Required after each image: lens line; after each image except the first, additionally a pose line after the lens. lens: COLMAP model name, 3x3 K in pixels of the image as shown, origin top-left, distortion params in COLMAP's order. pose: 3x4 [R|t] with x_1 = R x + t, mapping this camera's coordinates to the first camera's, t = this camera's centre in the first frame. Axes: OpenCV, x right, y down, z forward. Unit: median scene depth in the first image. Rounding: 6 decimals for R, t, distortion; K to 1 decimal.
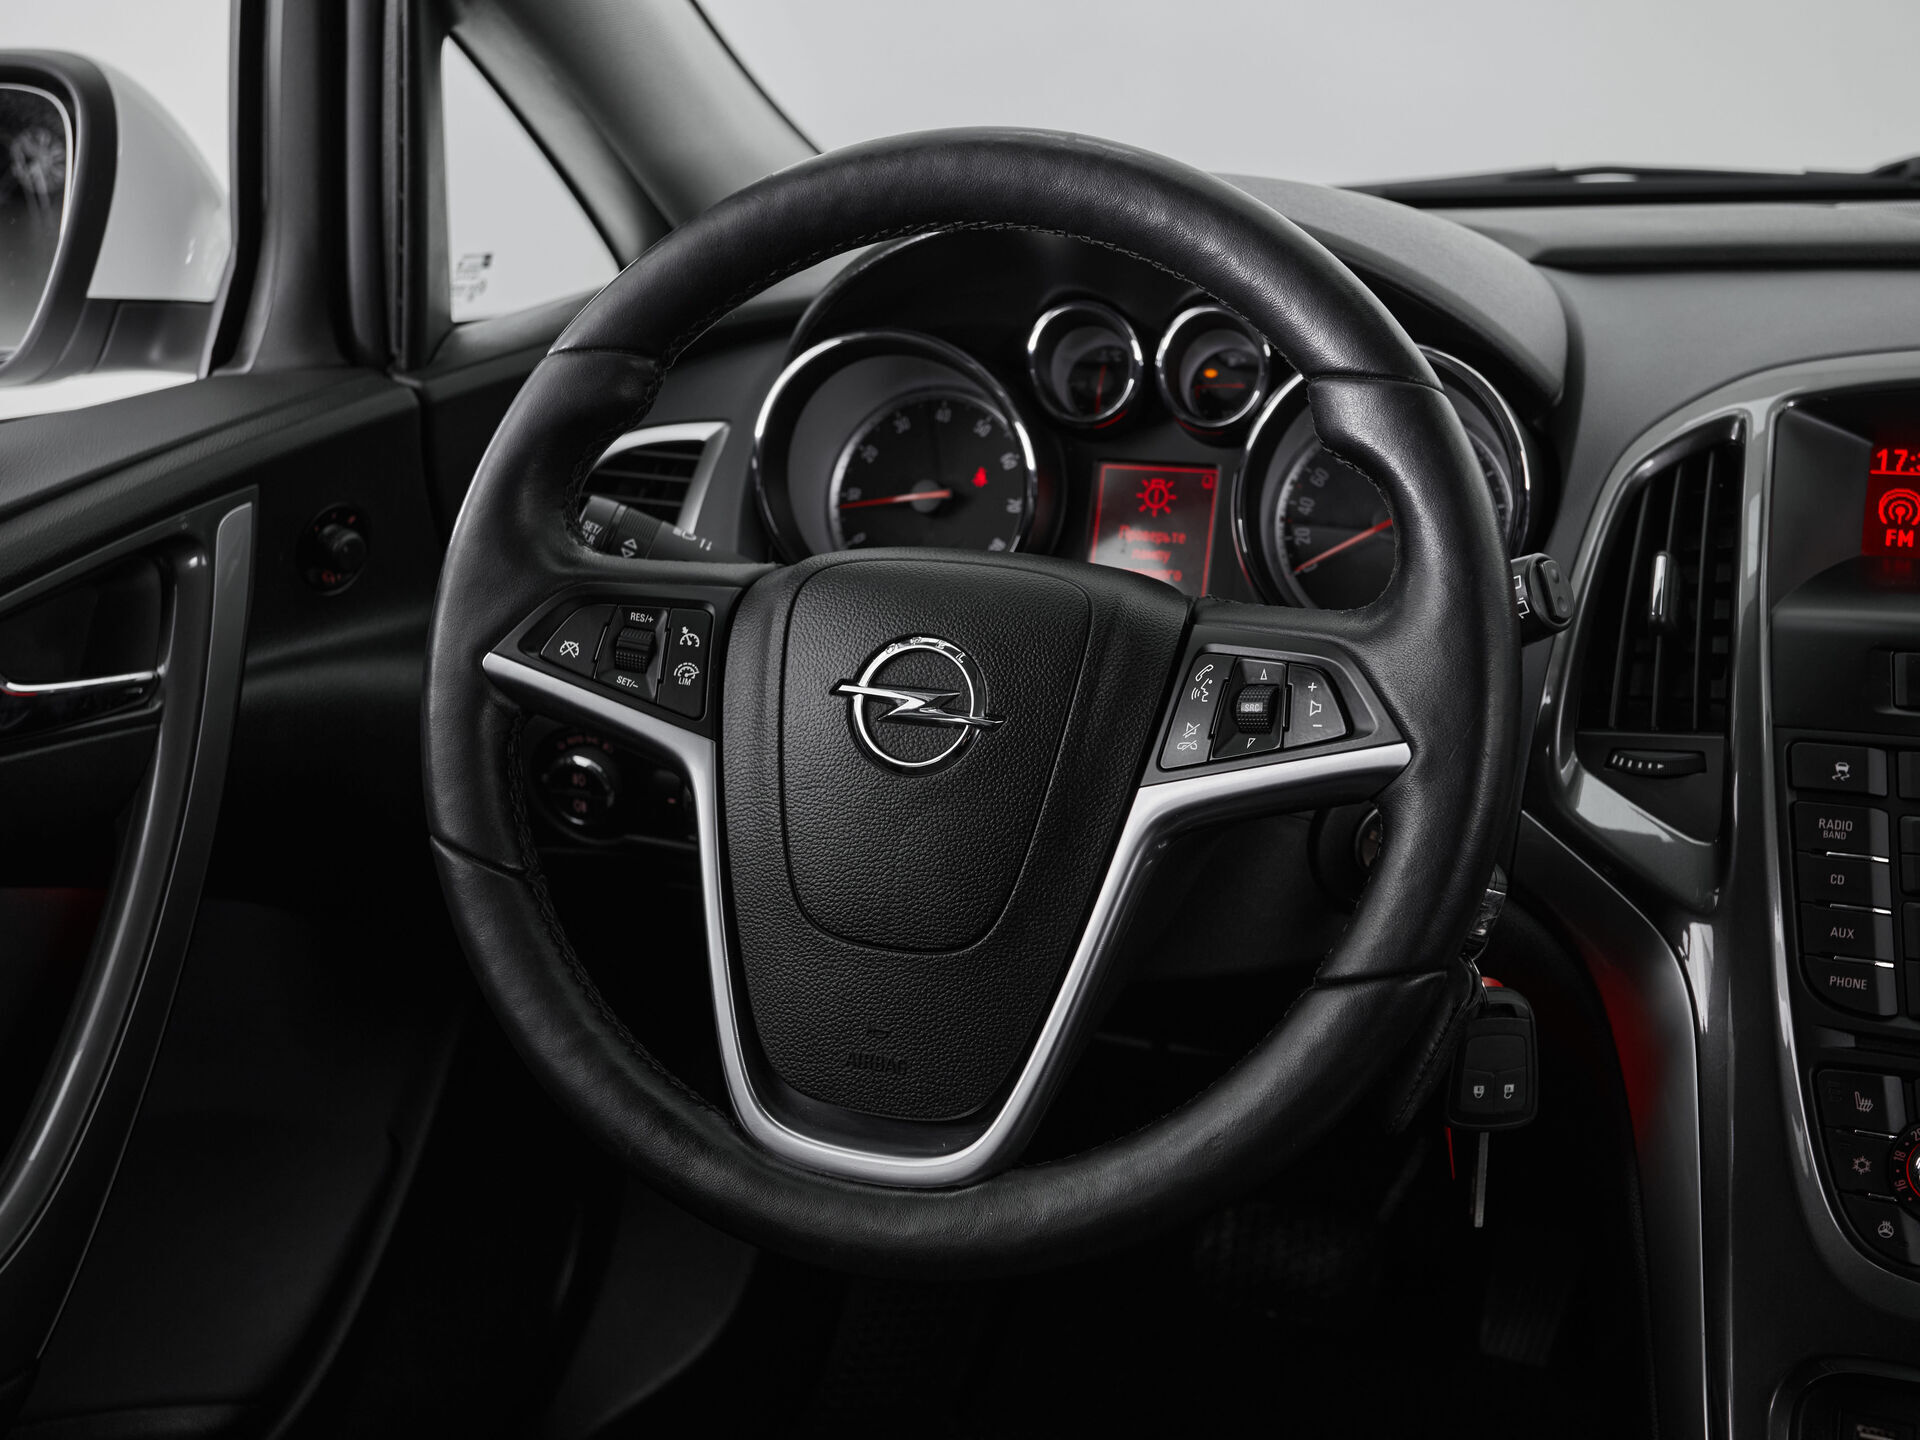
lens RADIAL K [[2137.4, 0, 909.7], [0, 2137.4, 720.0], [0, 0, 1]] dist [-0.011193, 0.121098]
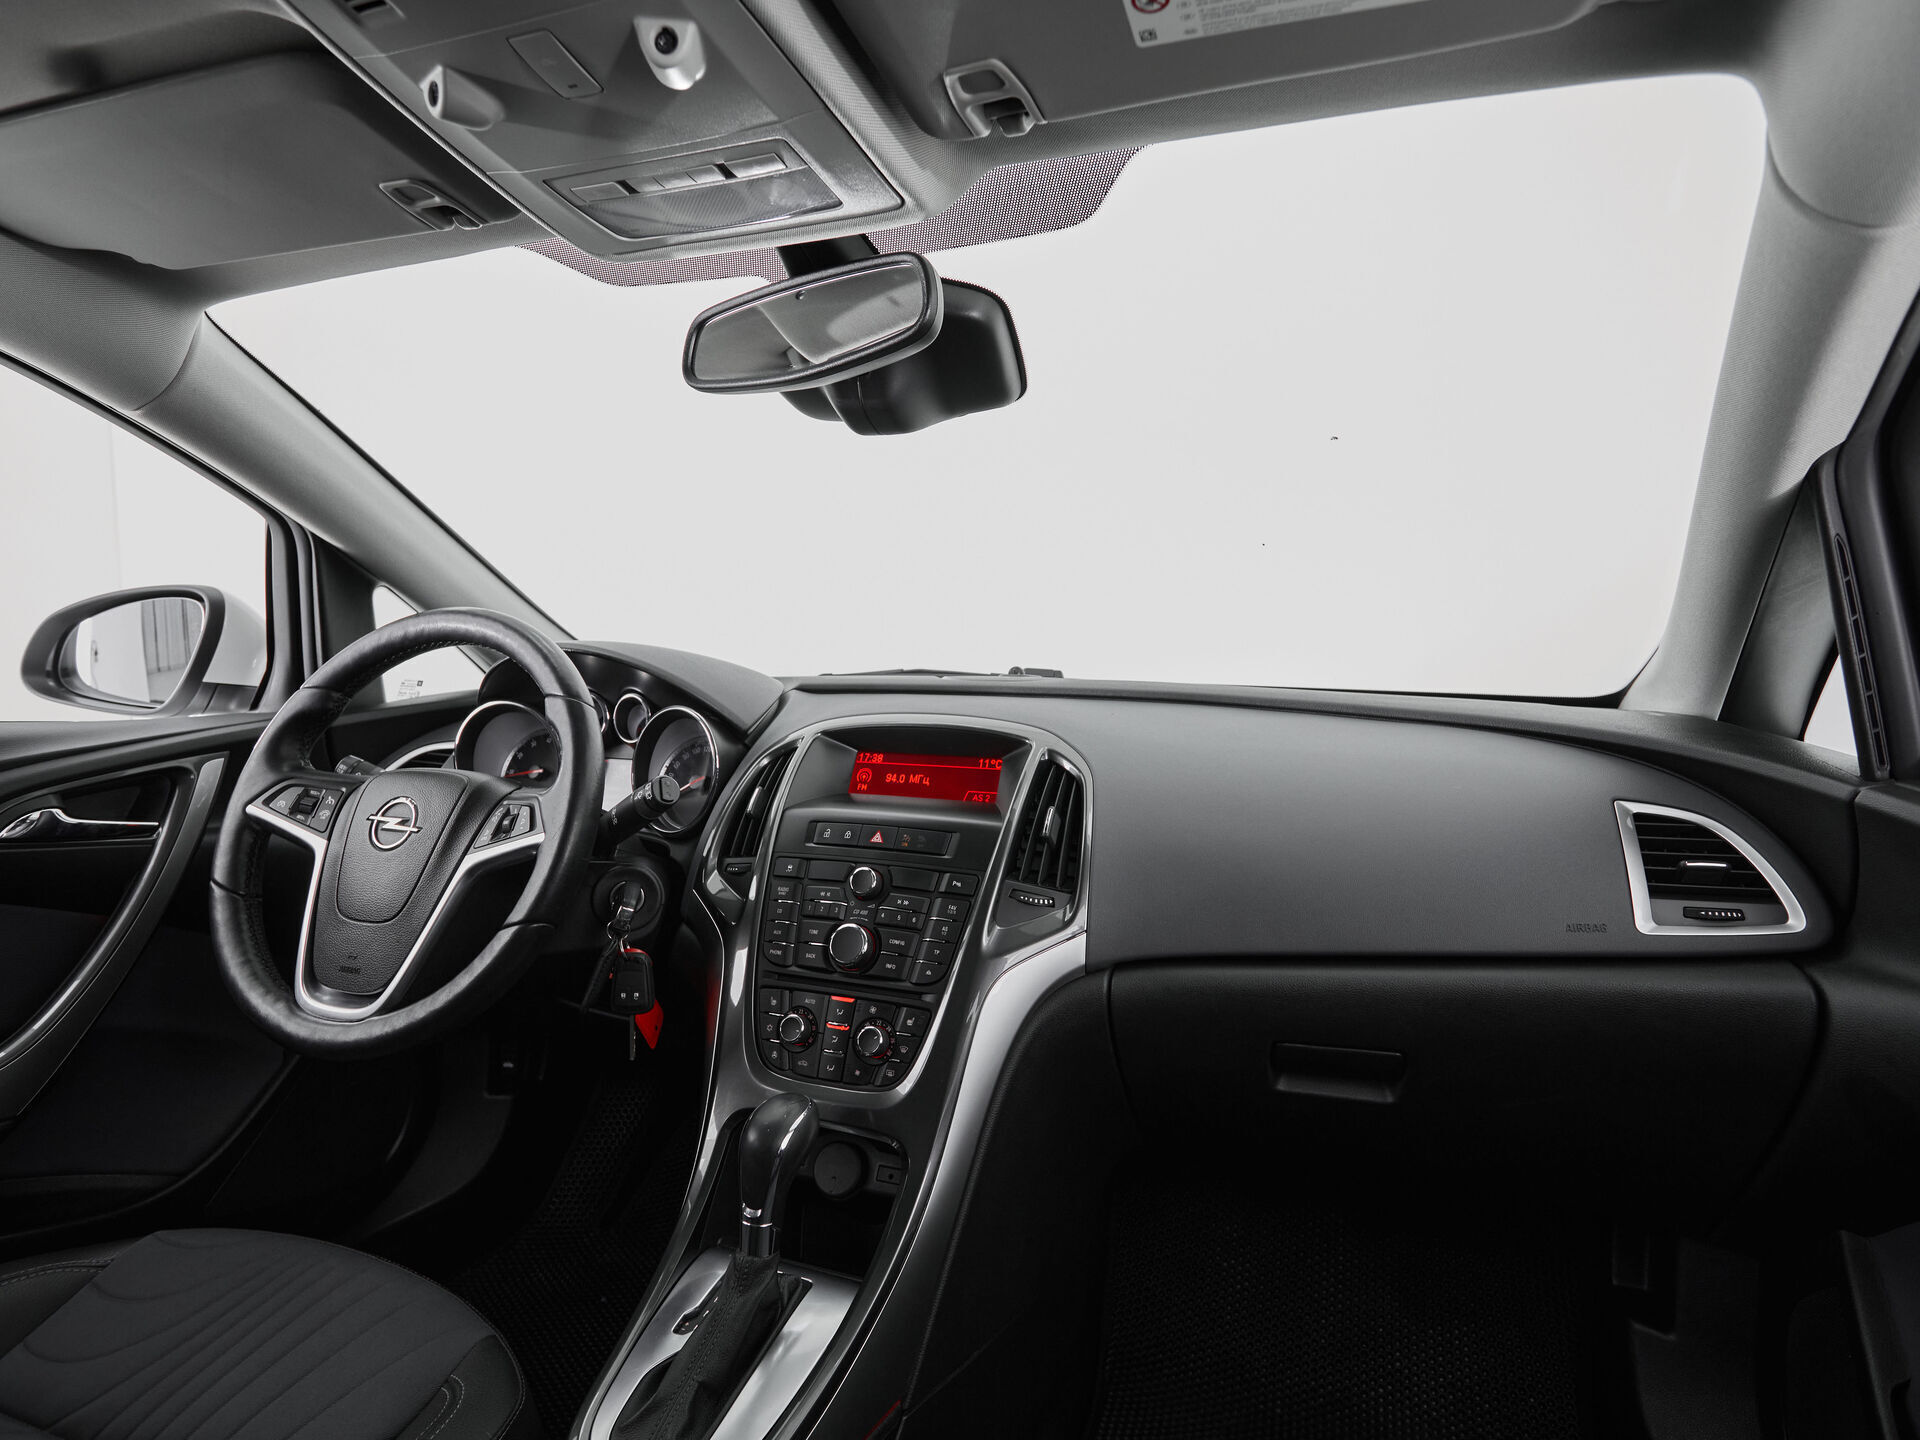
lens RADIAL K [[1013.0, 0, 960.0], [0, 1013.0, 720.0], [0, 0, 1]] dist [-0.003901, -0.001202]
pose [[0.998552, 0.036407, 0.039595, 0.563687], [-0.025619, 0.969172, -0.245051, 0.136573], [-0.047296, 0.243682, 0.968701, -0.189256]]
